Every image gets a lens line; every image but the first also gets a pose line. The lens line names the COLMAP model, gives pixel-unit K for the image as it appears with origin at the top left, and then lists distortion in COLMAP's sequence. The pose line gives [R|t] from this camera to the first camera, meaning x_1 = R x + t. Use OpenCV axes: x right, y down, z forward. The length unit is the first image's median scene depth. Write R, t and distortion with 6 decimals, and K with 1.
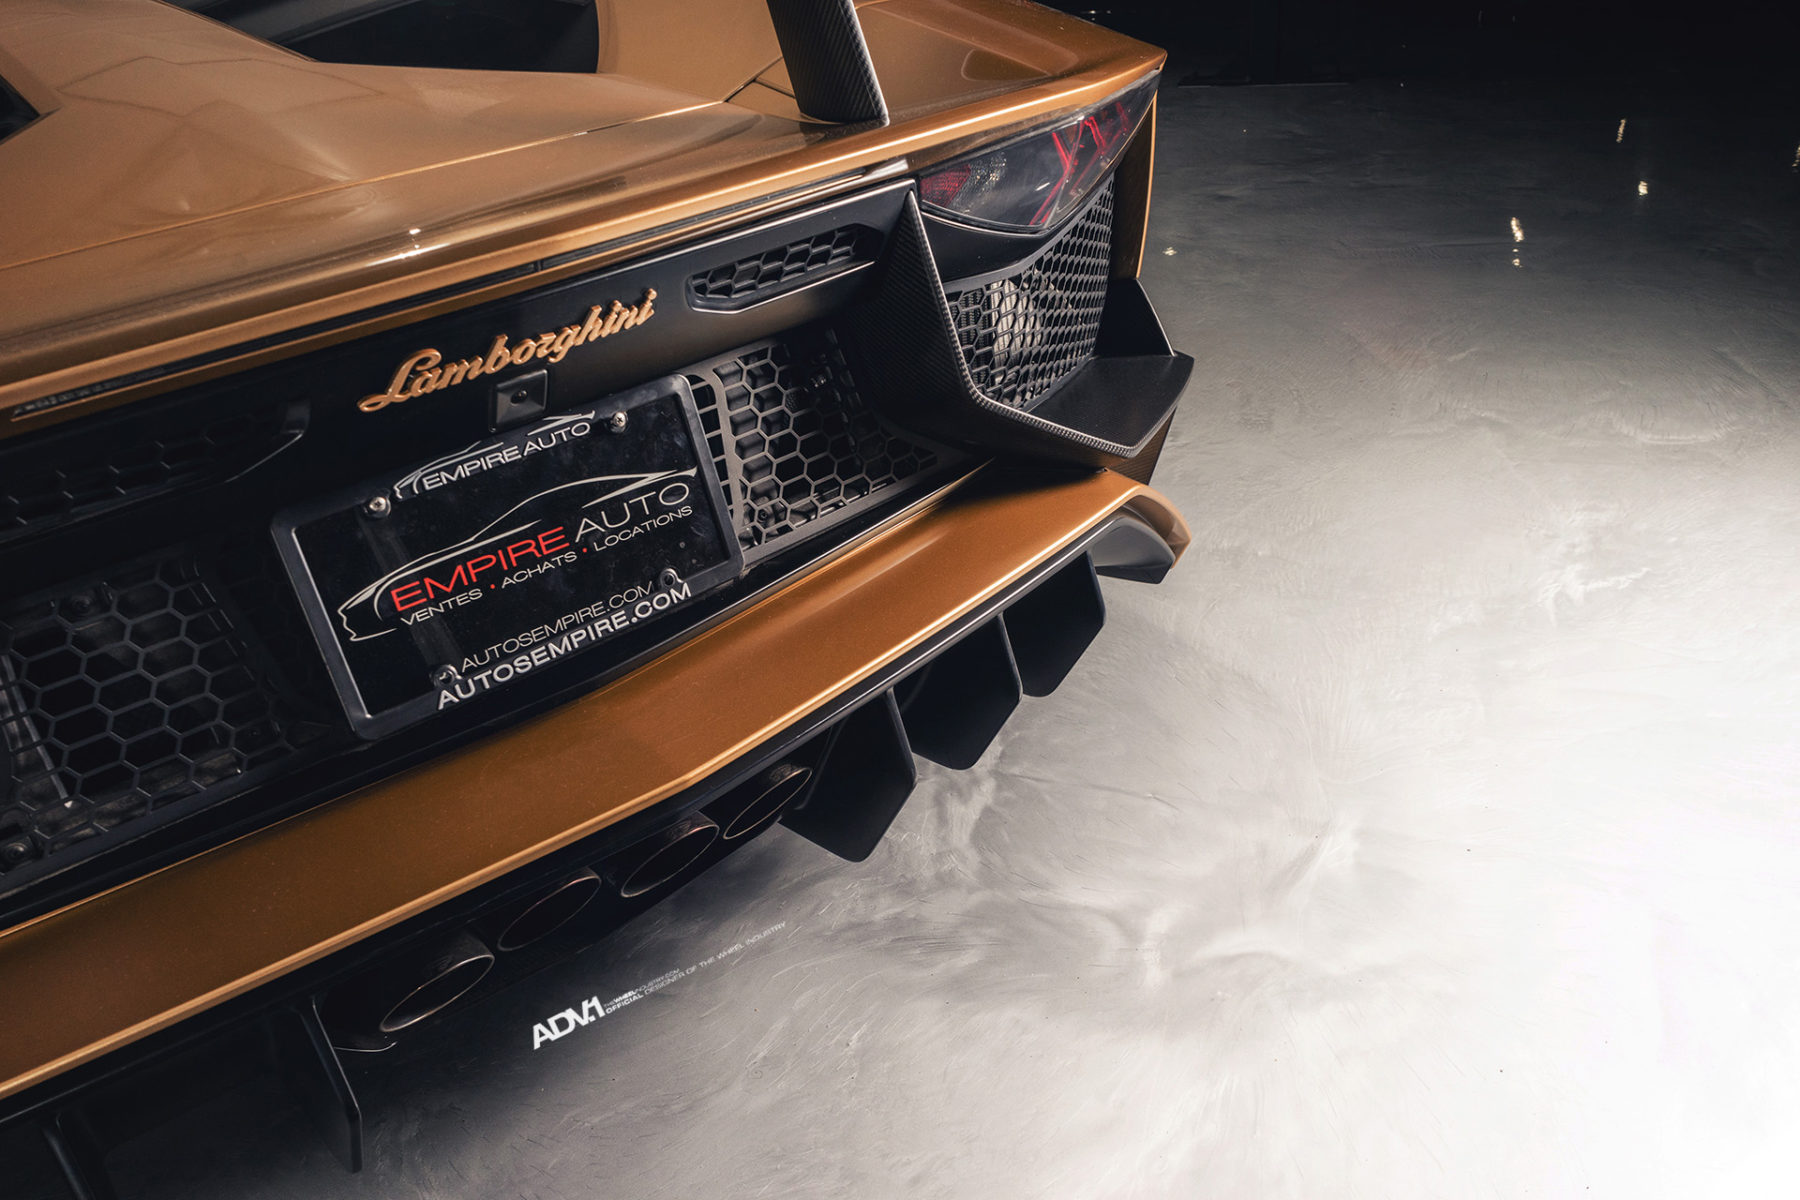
lens RADIAL K [[1421.8, 0, 900.0], [0, 1421.8, 600.0], [0, 0, 1]] dist [-0.022392, -0.003661]
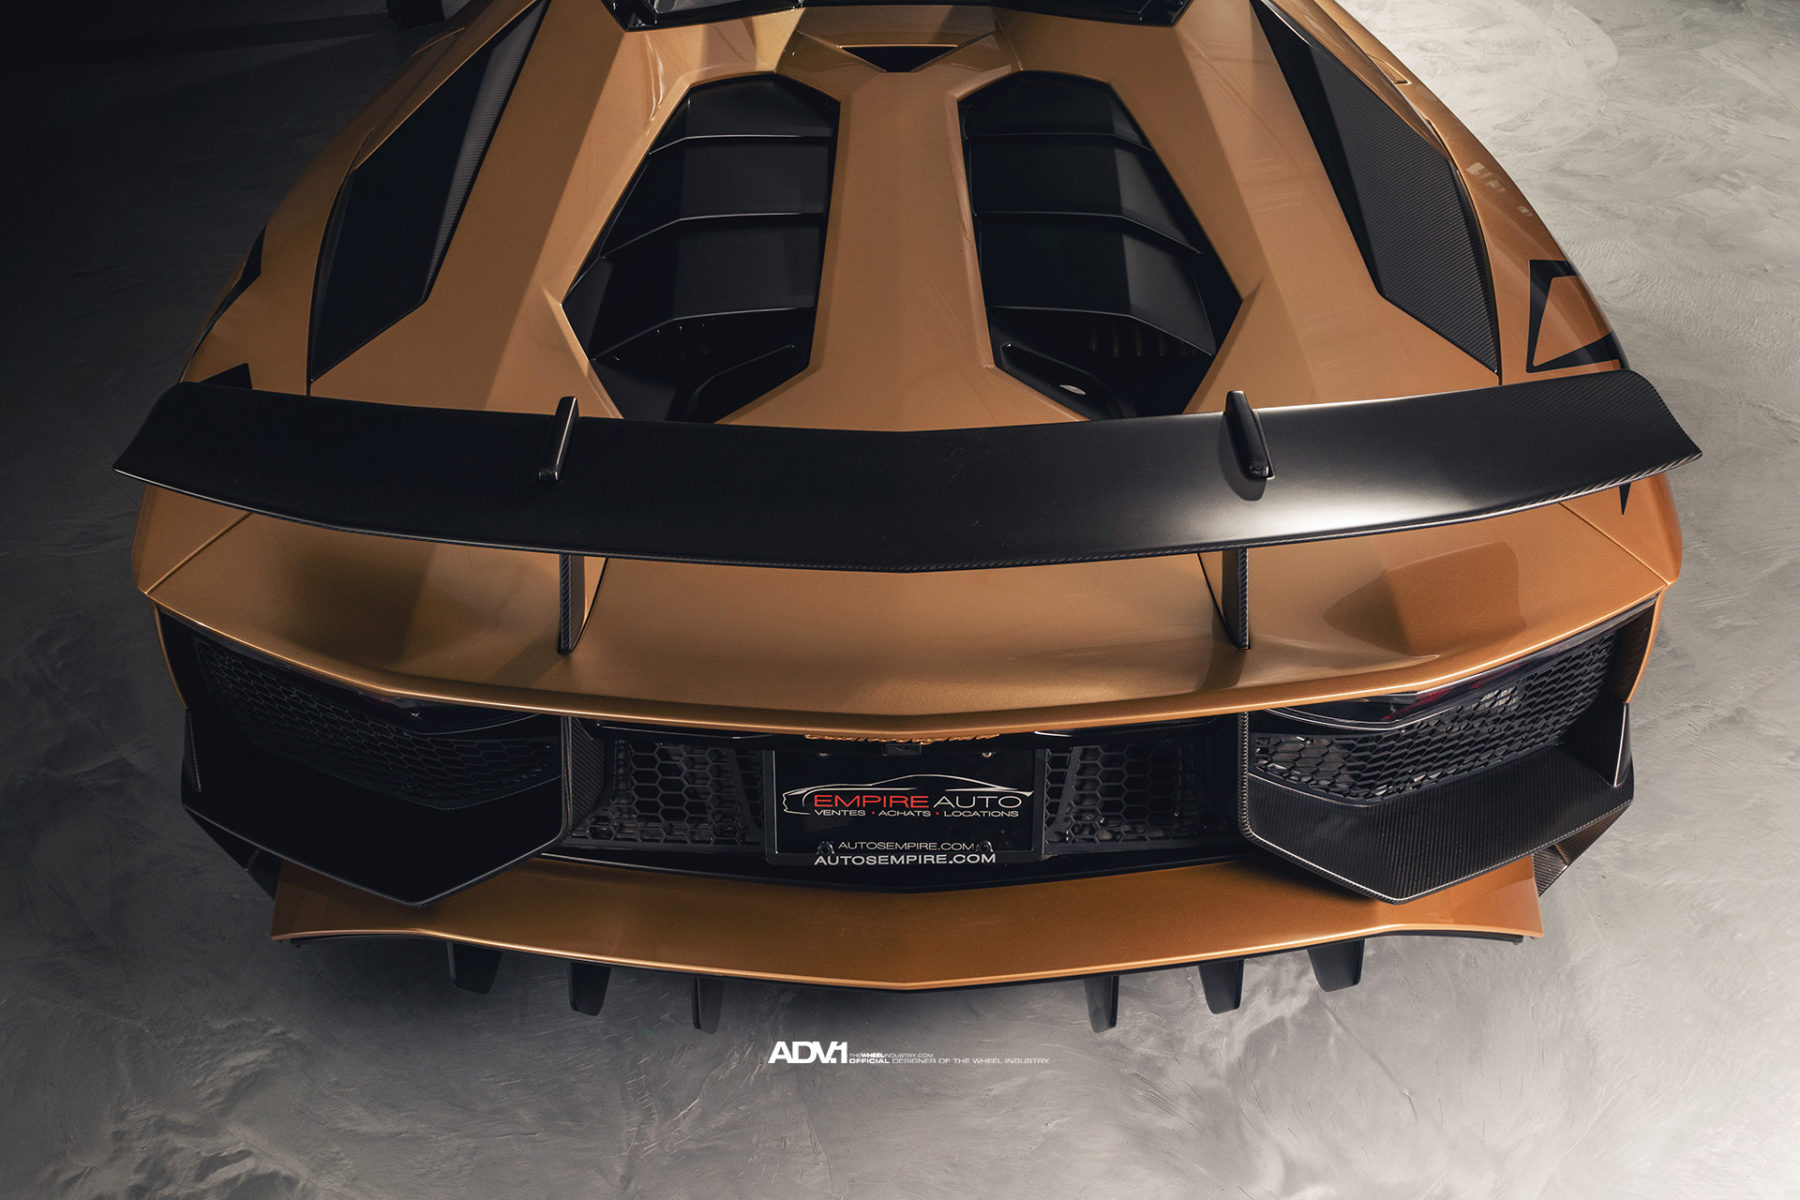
lens RADIAL K [[1444.3, 0, 900.0], [0, 1444.3, 600.0], [0, 0, 1]] dist [-0.005825, -0.003957]
pose [[0.752669, 0.463781, -0.467330, 0.397231], [-0.374705, 0.885372, 0.275159, -0.687359], [0.541374, -0.031992, 0.840173, -0.375387]]
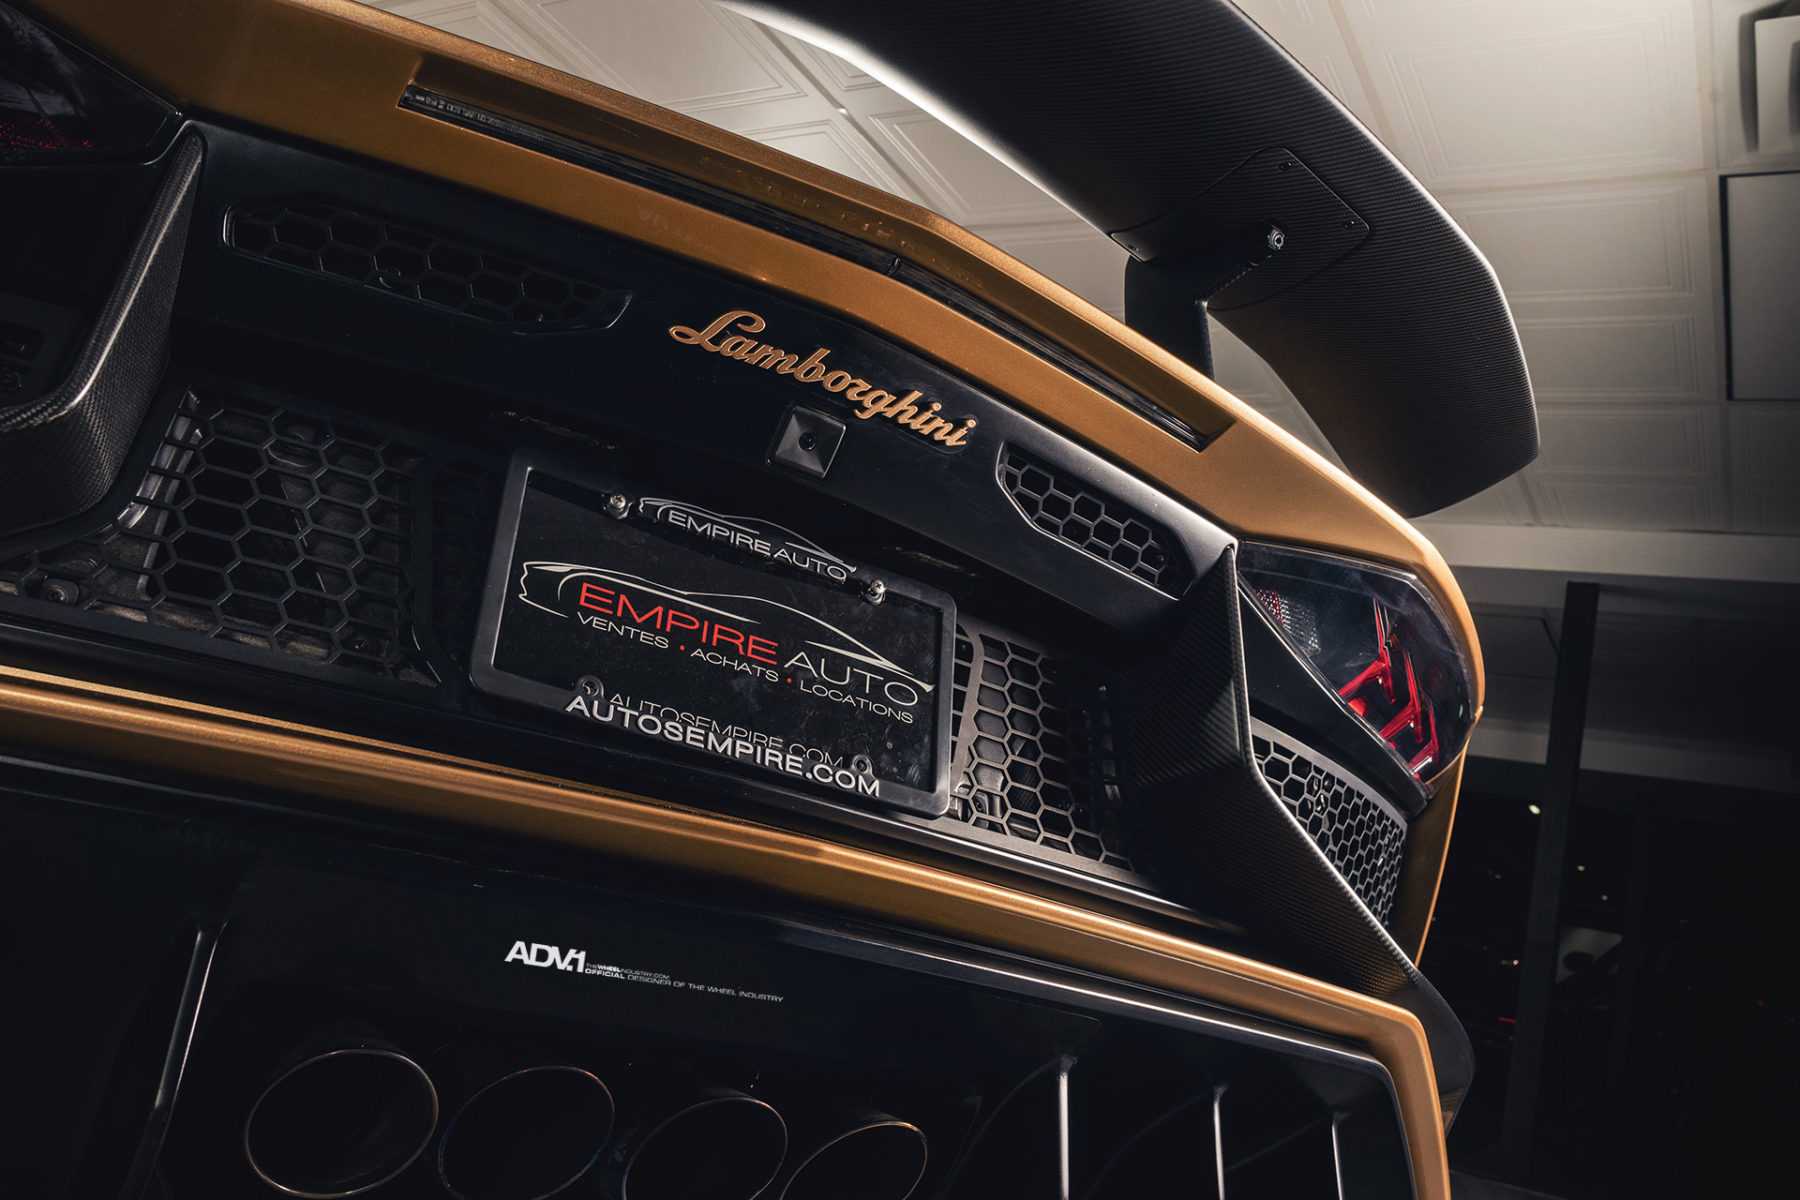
lens RADIAL K [[1421.8, 0, 900.0], [0, 1421.8, 600.0], [0, 0, 1]] dist [-0.022392, -0.003661]
pose [[0.943765, 0.232661, -0.234895, 0.033421], [-0.330154, 0.700753, -0.632411, 0.463831], [0.017466, 0.674399, 0.738160, 0.338804]]
